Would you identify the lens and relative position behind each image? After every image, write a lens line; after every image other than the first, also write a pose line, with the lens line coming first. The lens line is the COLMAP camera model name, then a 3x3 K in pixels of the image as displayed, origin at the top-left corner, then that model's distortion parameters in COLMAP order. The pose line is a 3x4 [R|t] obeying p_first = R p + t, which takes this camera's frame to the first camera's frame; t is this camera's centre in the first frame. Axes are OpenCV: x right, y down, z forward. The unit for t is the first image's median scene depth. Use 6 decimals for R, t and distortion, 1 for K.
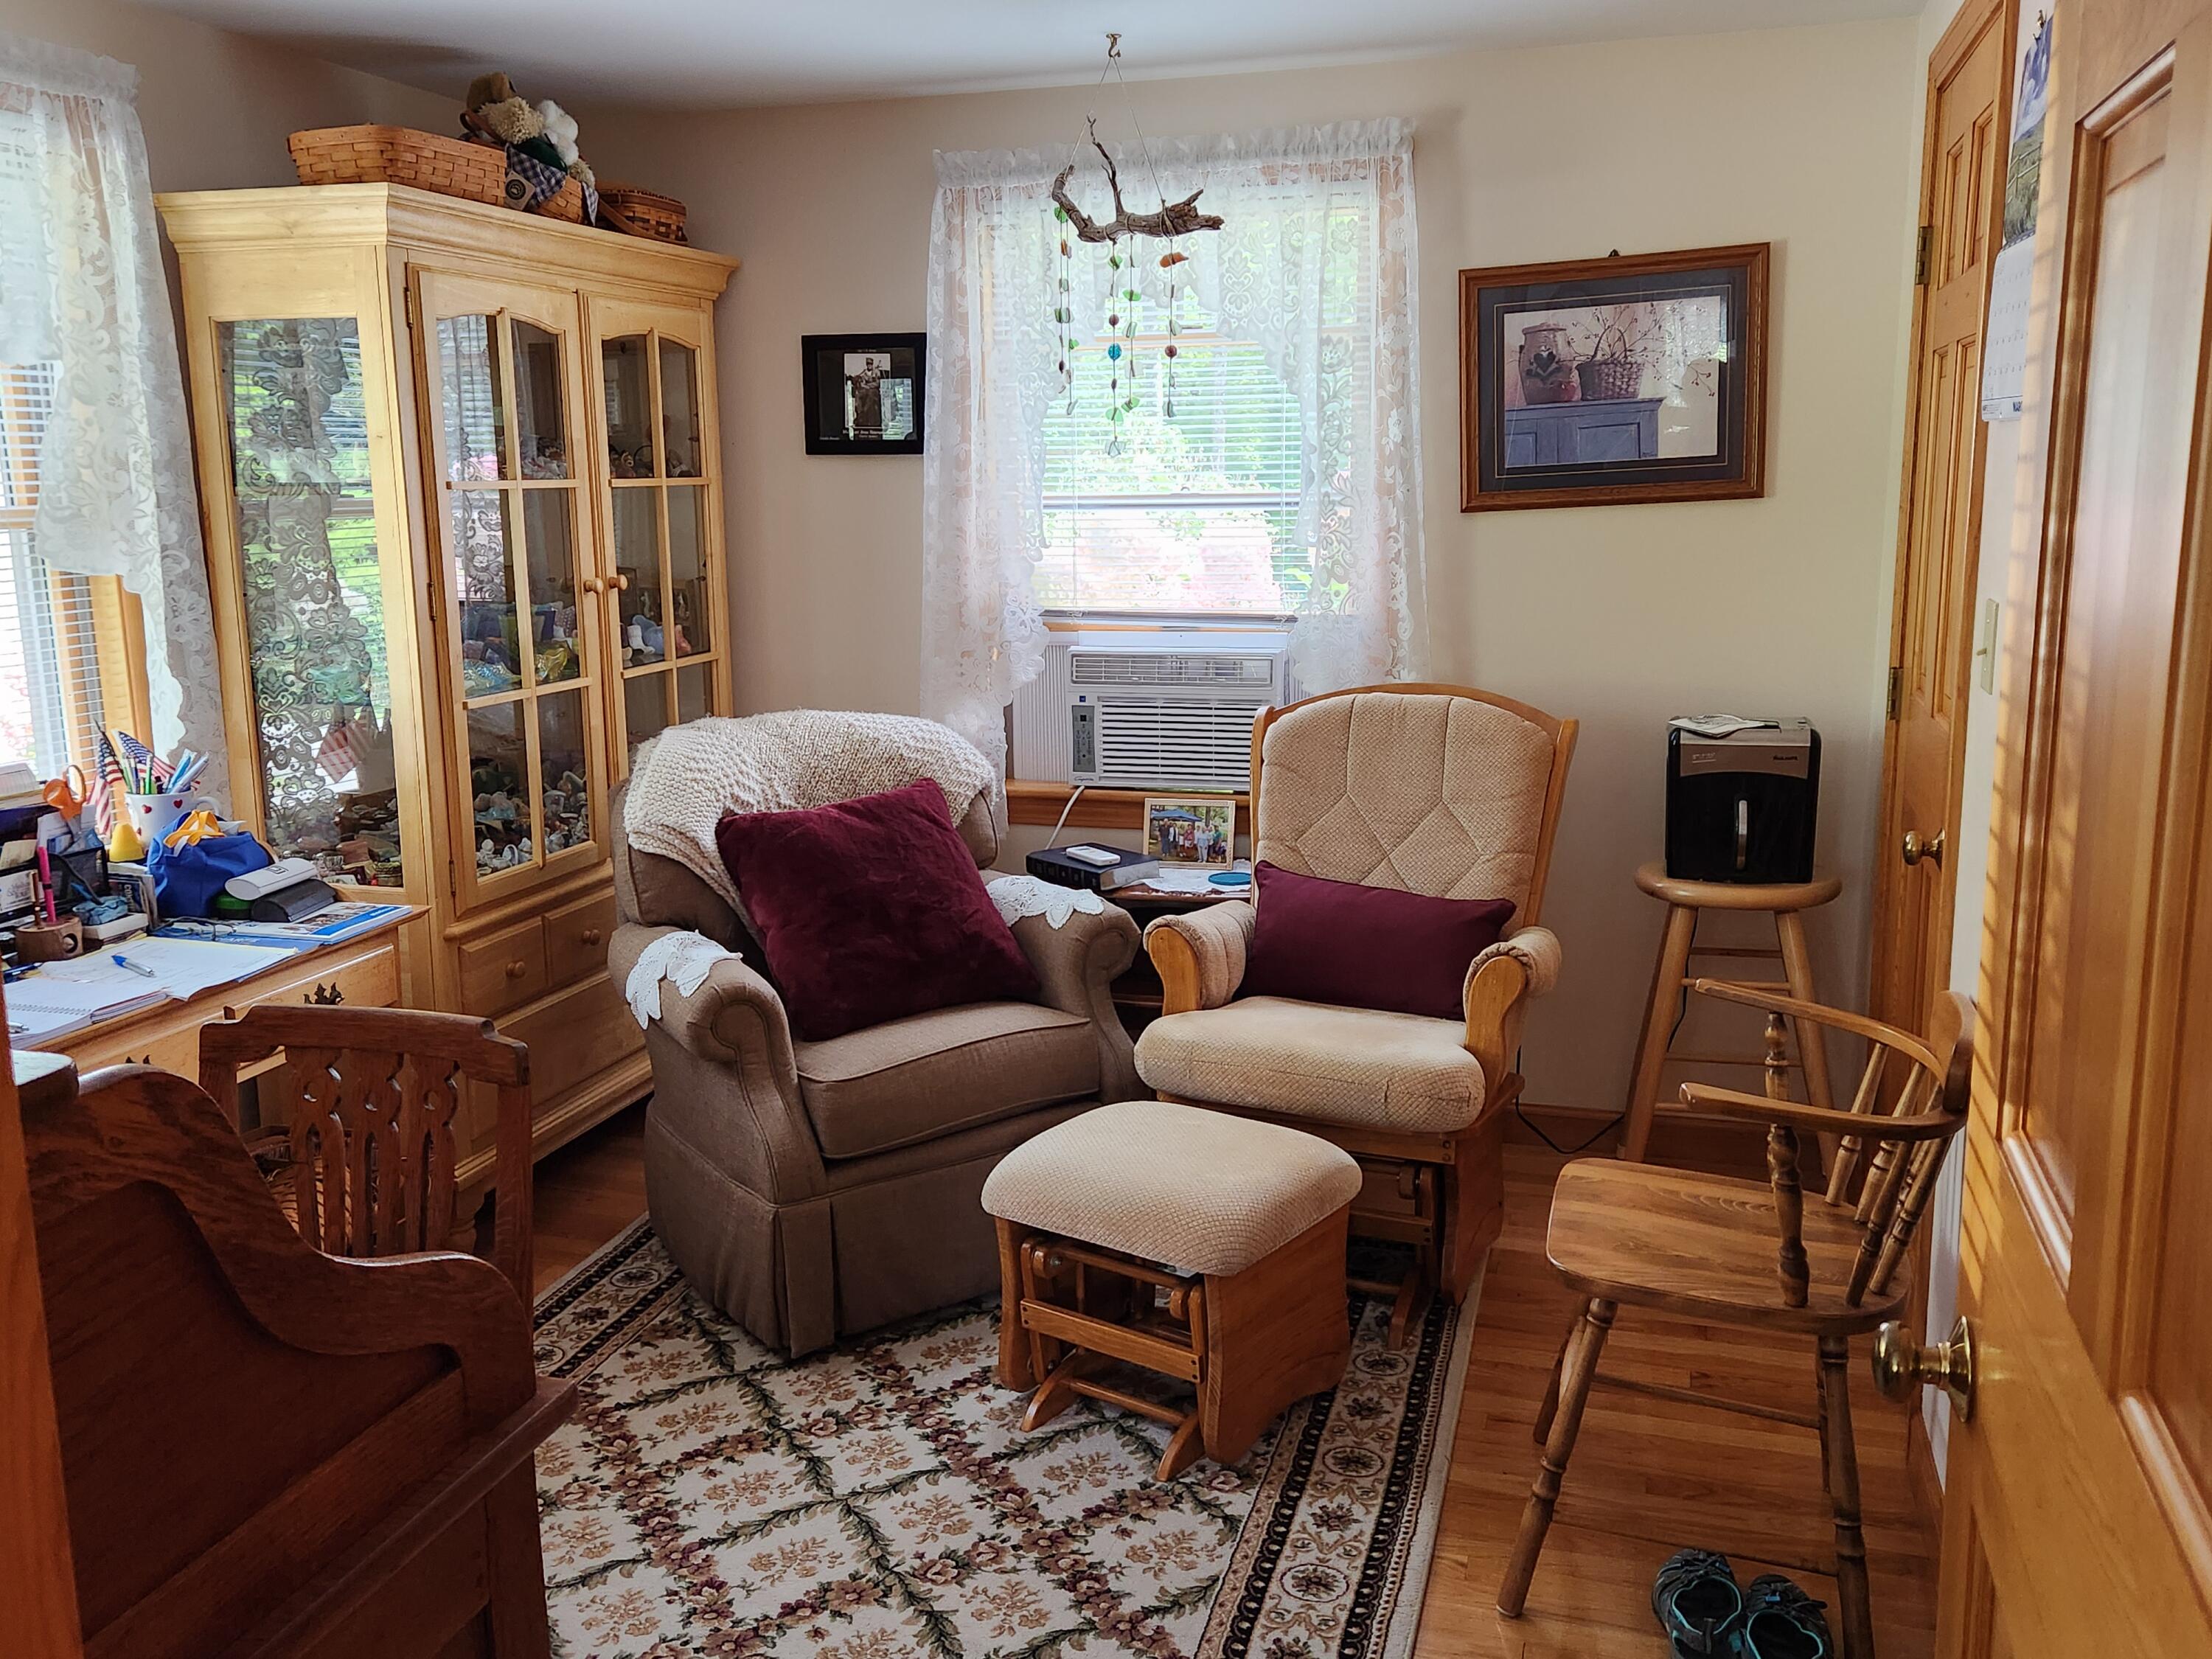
lens RADIAL K [[1930.0, 0, 1106.0], [0, 1930.0, 829.5], [0, 0, 1]] dist [0.052802, -0.008931]
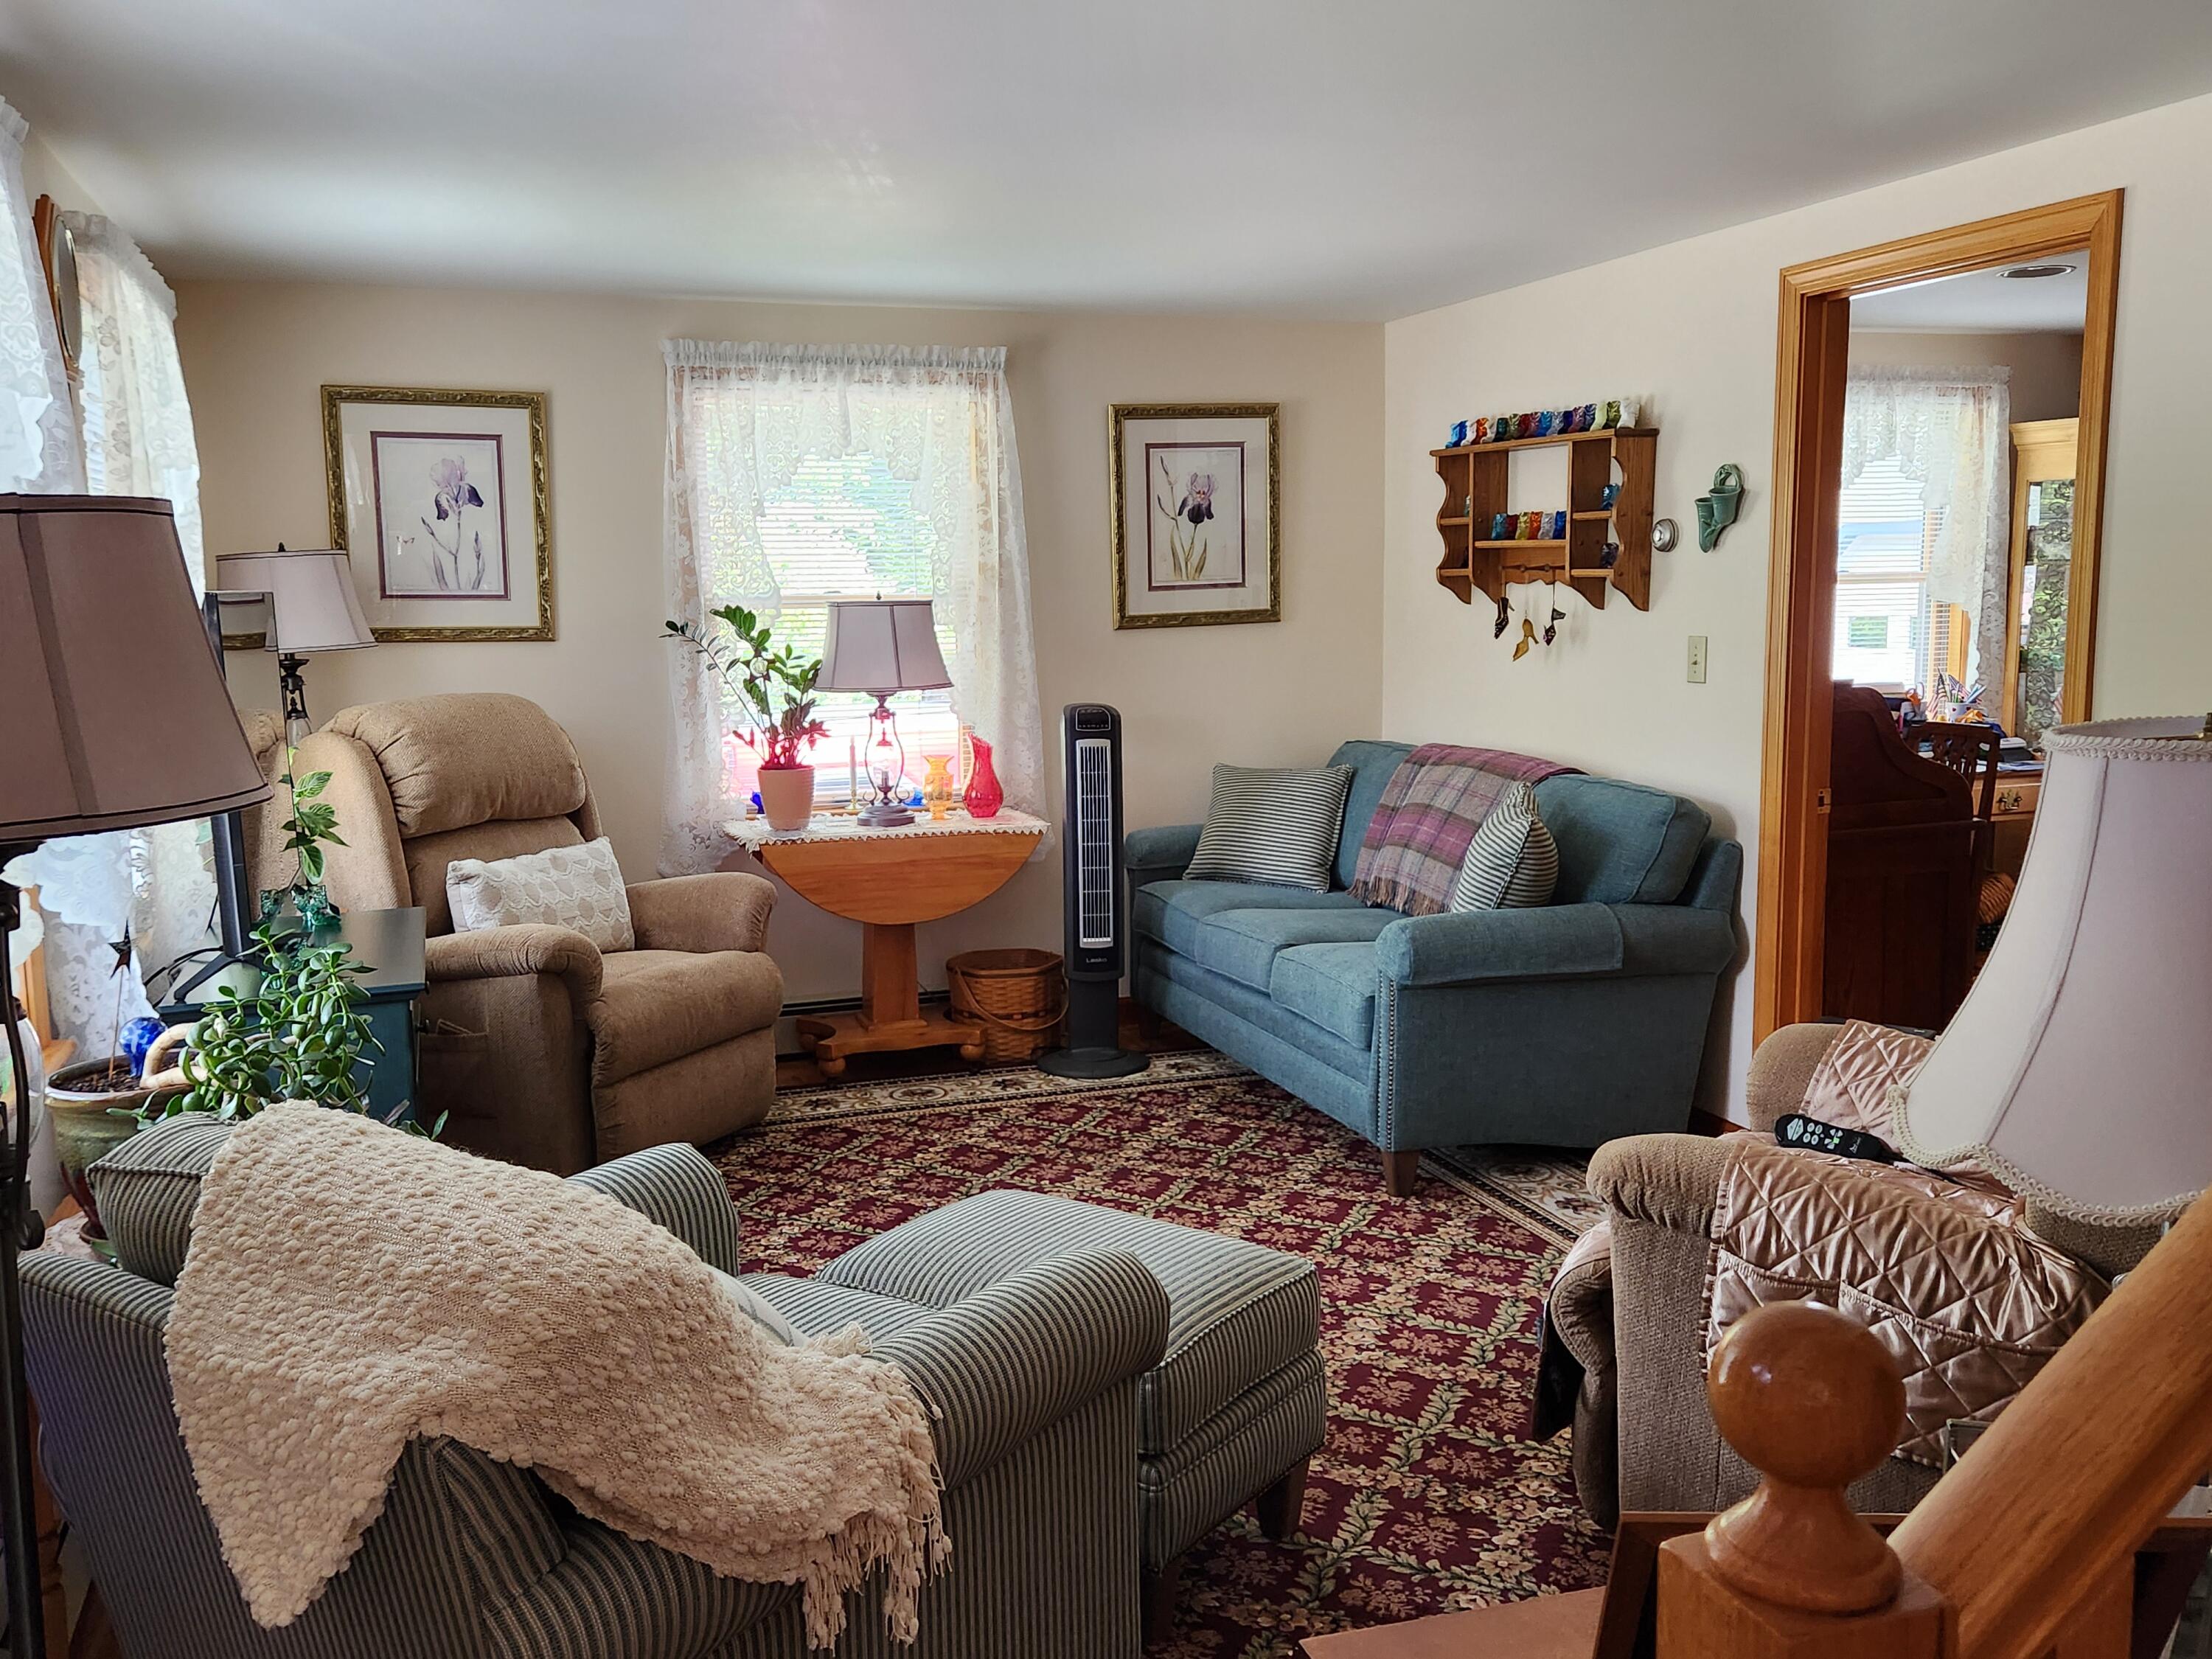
lens RADIAL K [[1930.0, 0, 1106.0], [0, 1930.0, 829.5], [0, 0, 1]] dist [0.052802, -0.008931]
pose [[0.586145, 0.114942, -0.802011, 0.703566], [-0.145020, 0.988784, 0.035722, 0.179275], [0.797122, 0.095369, 0.596239, -1.018766]]
